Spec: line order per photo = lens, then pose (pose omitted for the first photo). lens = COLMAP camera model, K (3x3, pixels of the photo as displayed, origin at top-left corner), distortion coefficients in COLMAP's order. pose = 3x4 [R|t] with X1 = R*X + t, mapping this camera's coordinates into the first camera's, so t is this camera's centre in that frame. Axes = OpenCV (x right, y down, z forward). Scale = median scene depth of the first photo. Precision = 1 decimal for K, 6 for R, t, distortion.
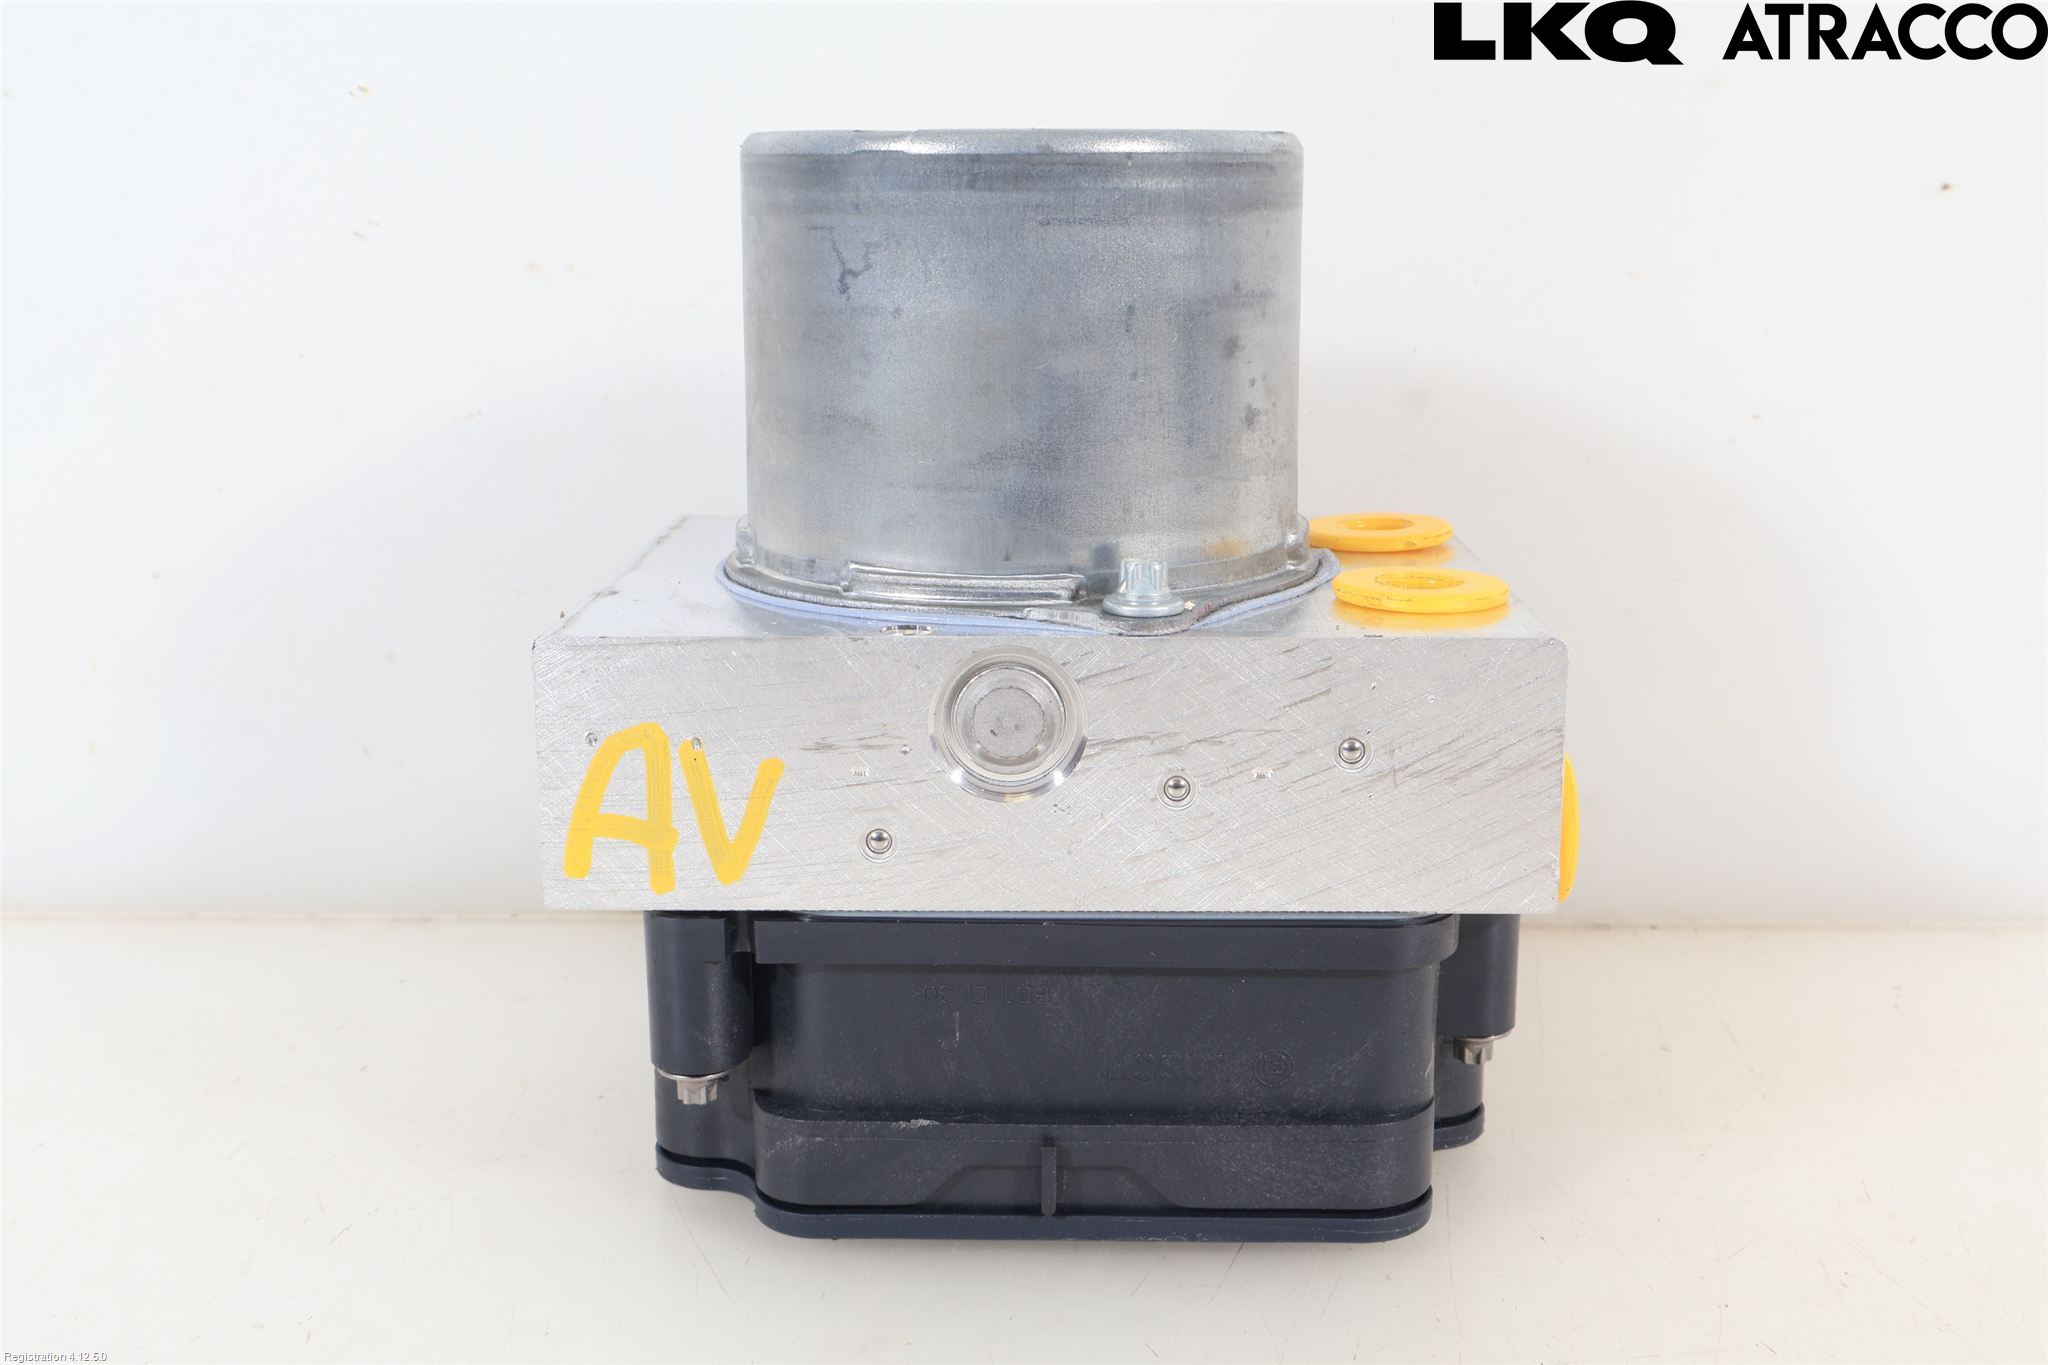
lens RADIAL K [[2364.6, 0, 1024.0], [0, 2364.6, 682.5], [0, 0, 1]] dist [0.006374, 0.032579]
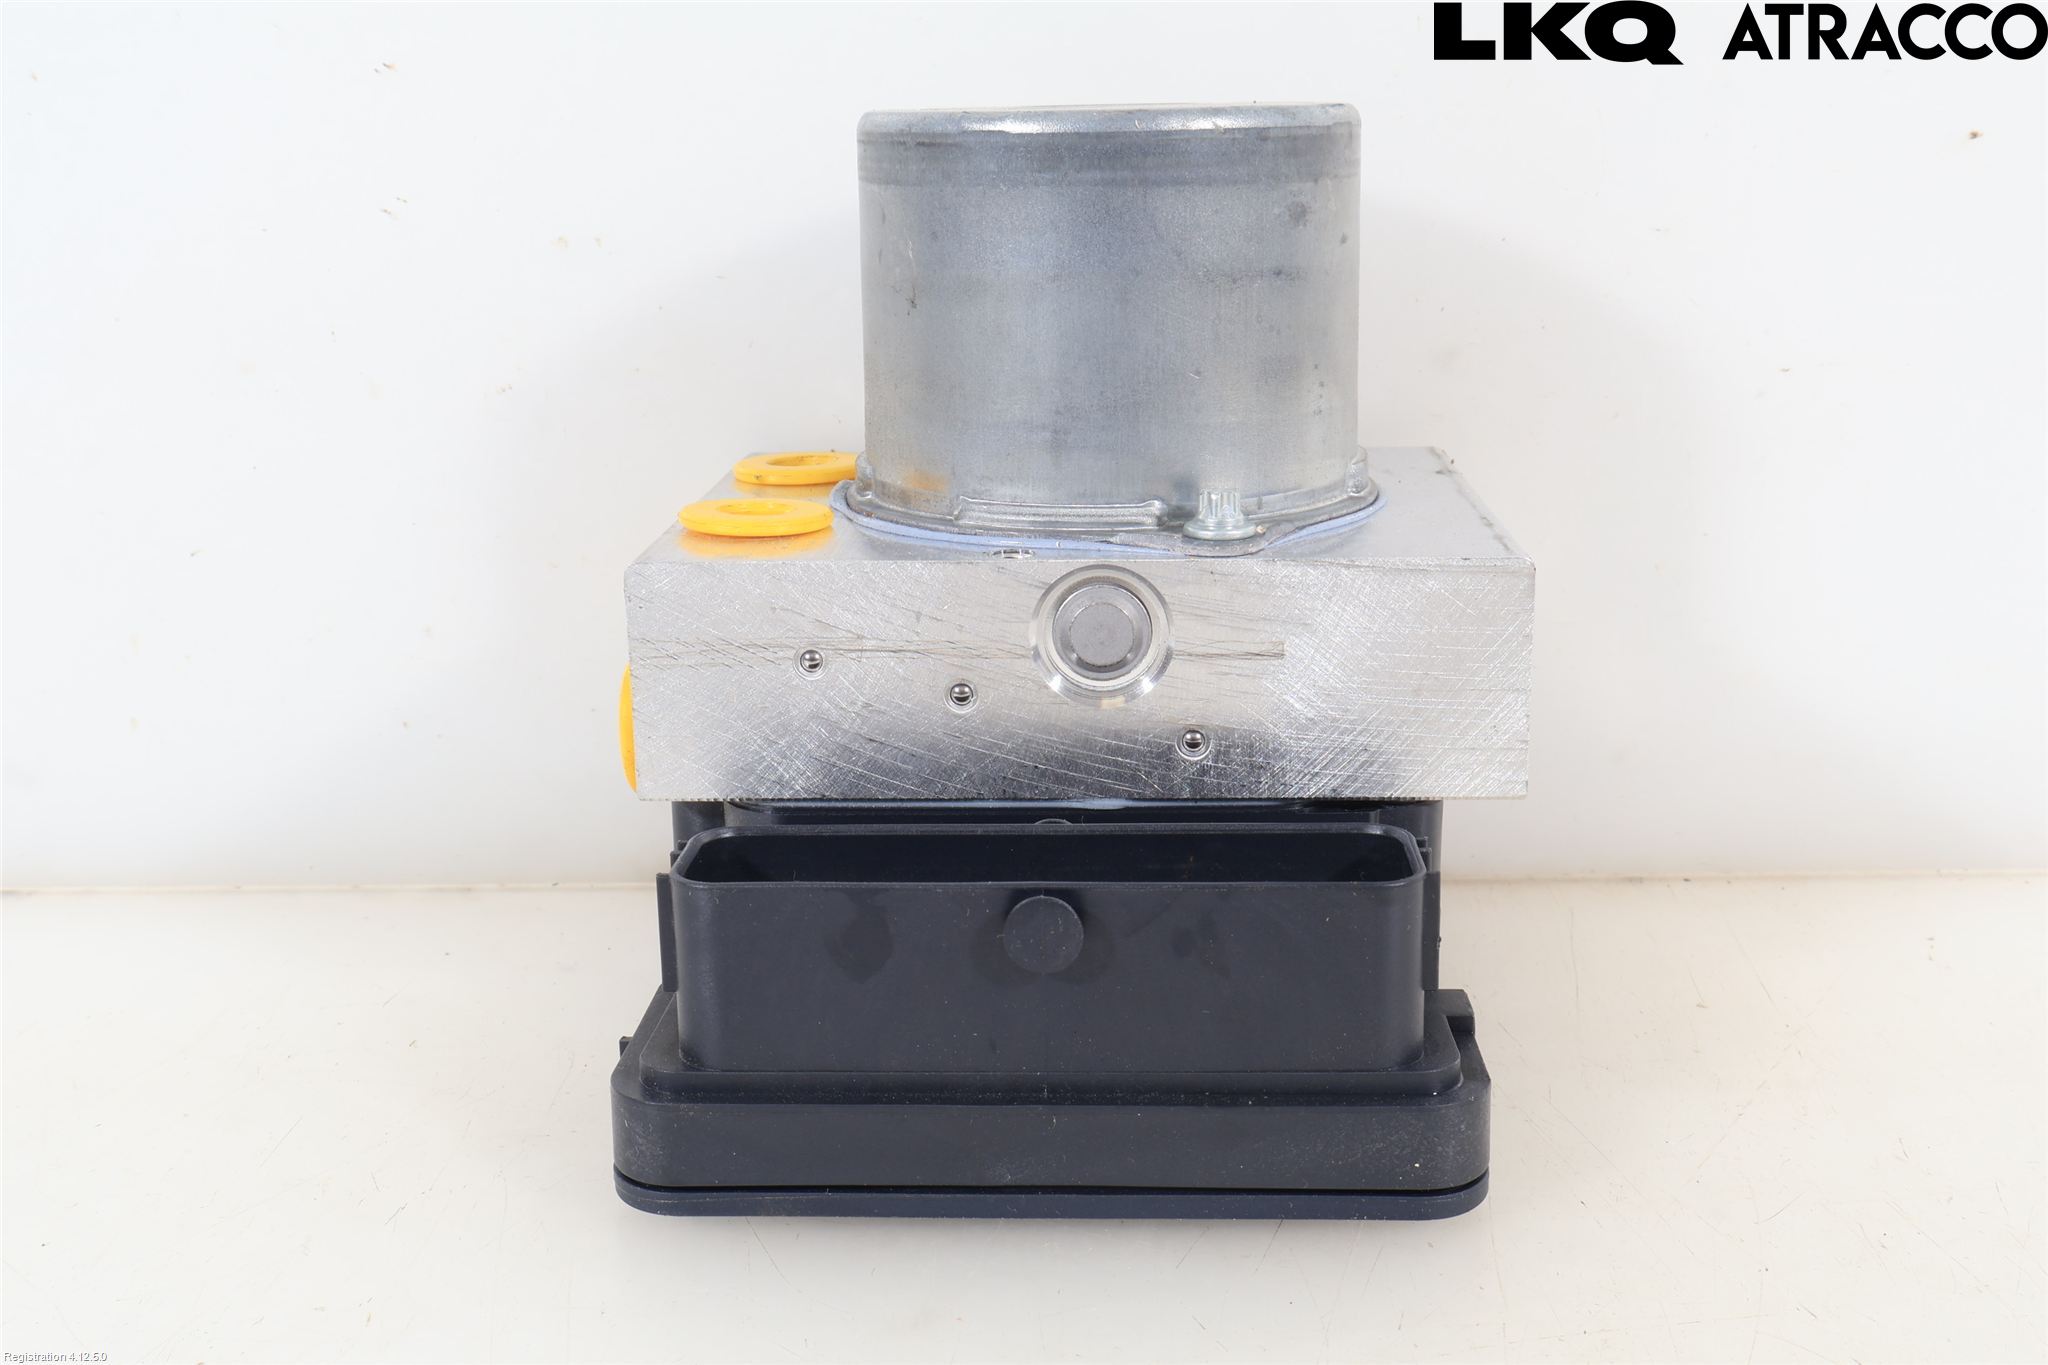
lens RADIAL K [[2410.2, 0, 1024.0], [0, 2410.2, 682.5], [0, 0, 1]] dist [0.012672, 0.000154]
pose [[0.999858, -0.014947, -0.007785, -0.034999], [0.015025, 0.999837, 0.010010, 0.027114], [0.007635, -0.010126, 0.999920, -0.147321]]
